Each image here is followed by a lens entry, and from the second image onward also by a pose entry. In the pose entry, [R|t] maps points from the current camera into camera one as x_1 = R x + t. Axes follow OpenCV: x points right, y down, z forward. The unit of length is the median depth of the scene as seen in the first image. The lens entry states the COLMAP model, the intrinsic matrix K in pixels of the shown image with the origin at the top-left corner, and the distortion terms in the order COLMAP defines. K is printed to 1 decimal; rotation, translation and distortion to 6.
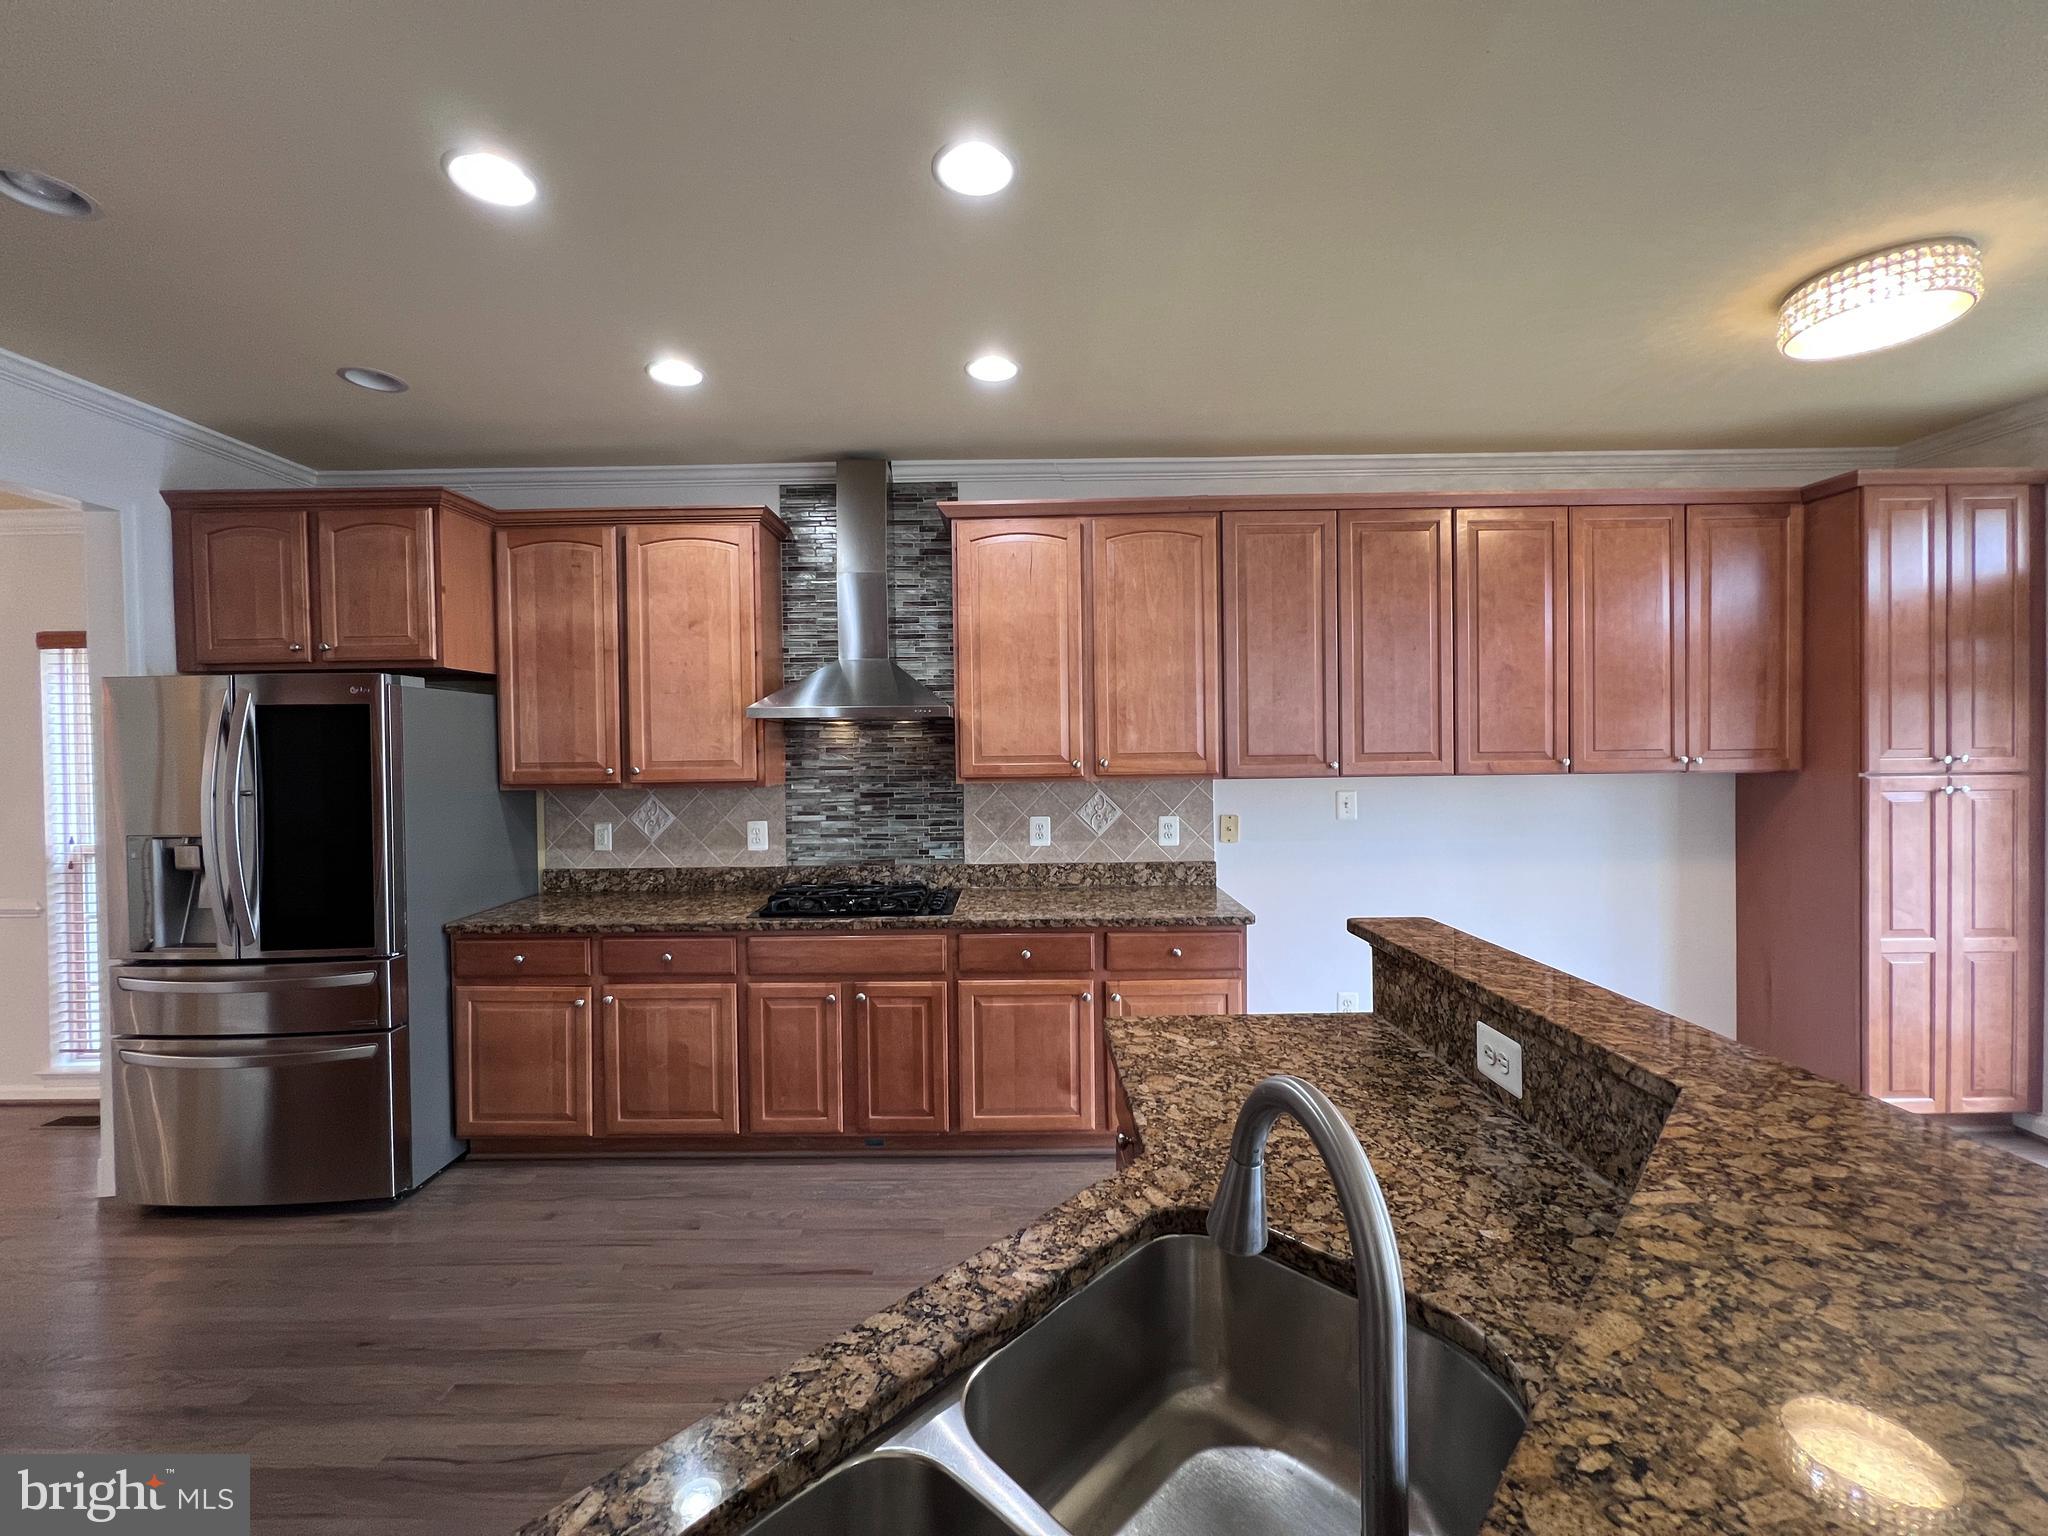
lens RADIAL K [[821.2, 0, 1018.8], [0, 821.2, 758.5], [0, 0, 1]] dist [-0.003684, 0.000269]
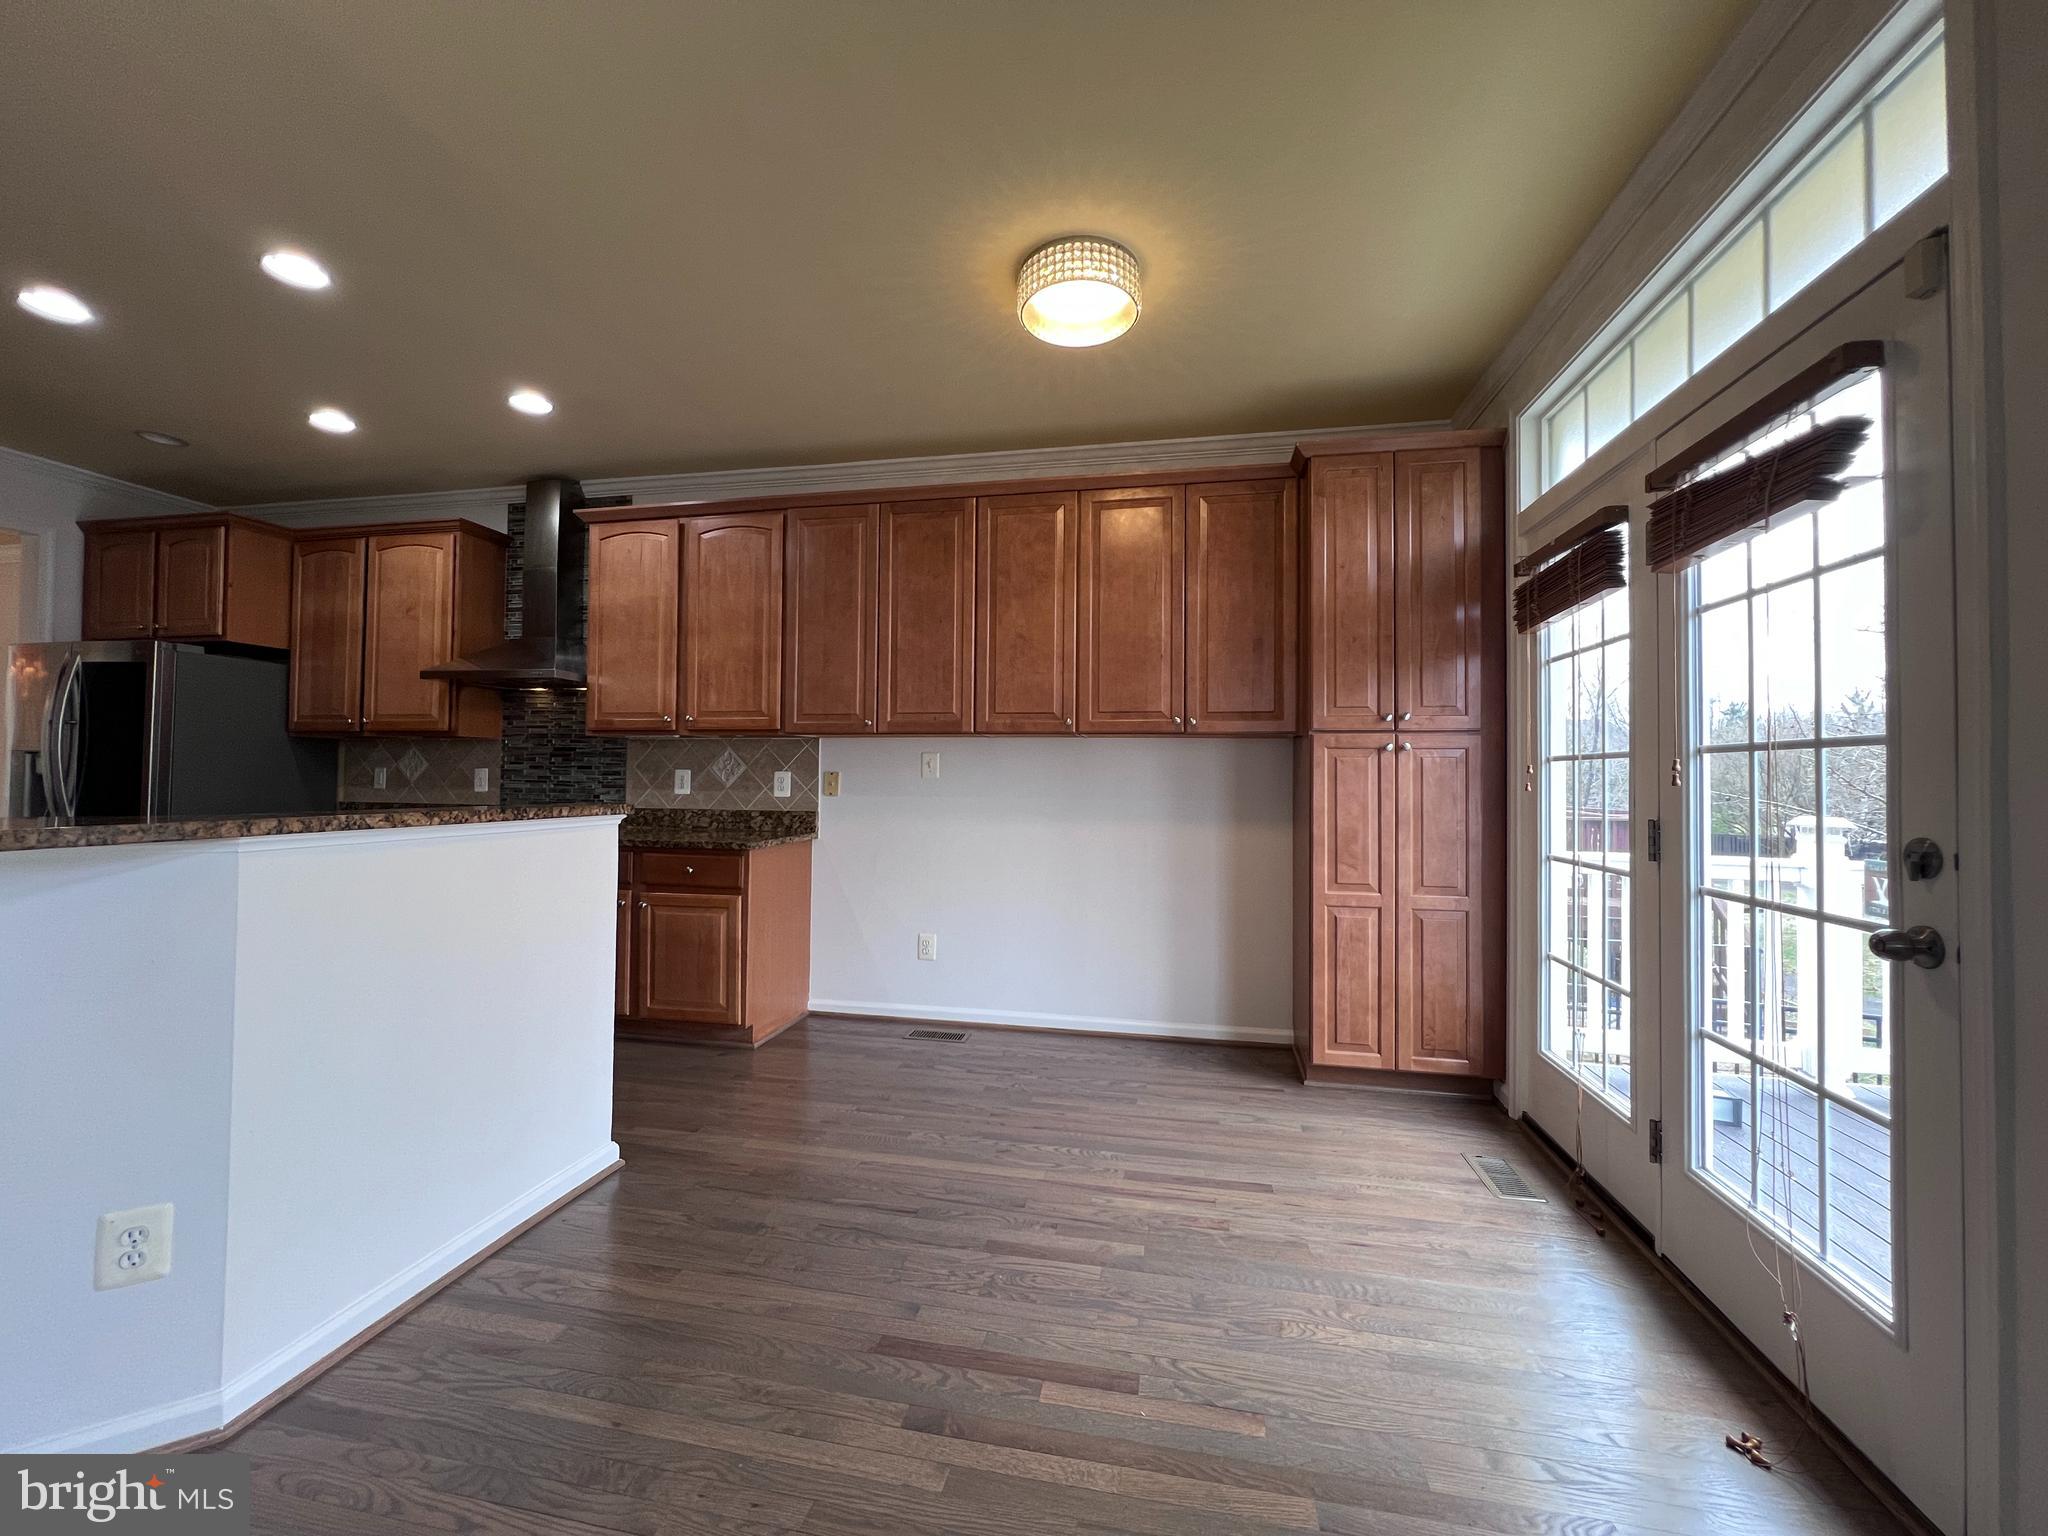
lens RADIAL K [[821.1, 0, 1021.2], [0, 821.1, 758.6], [0, 0, 1]] dist [-0.001409, 0.000204]
pose [[0.980883, 0.018908, -0.193680, 0.814316], [-0.026628, 0.998948, -0.037330, 0.095184], [0.192770, 0.041773, 0.980354, -0.082754]]
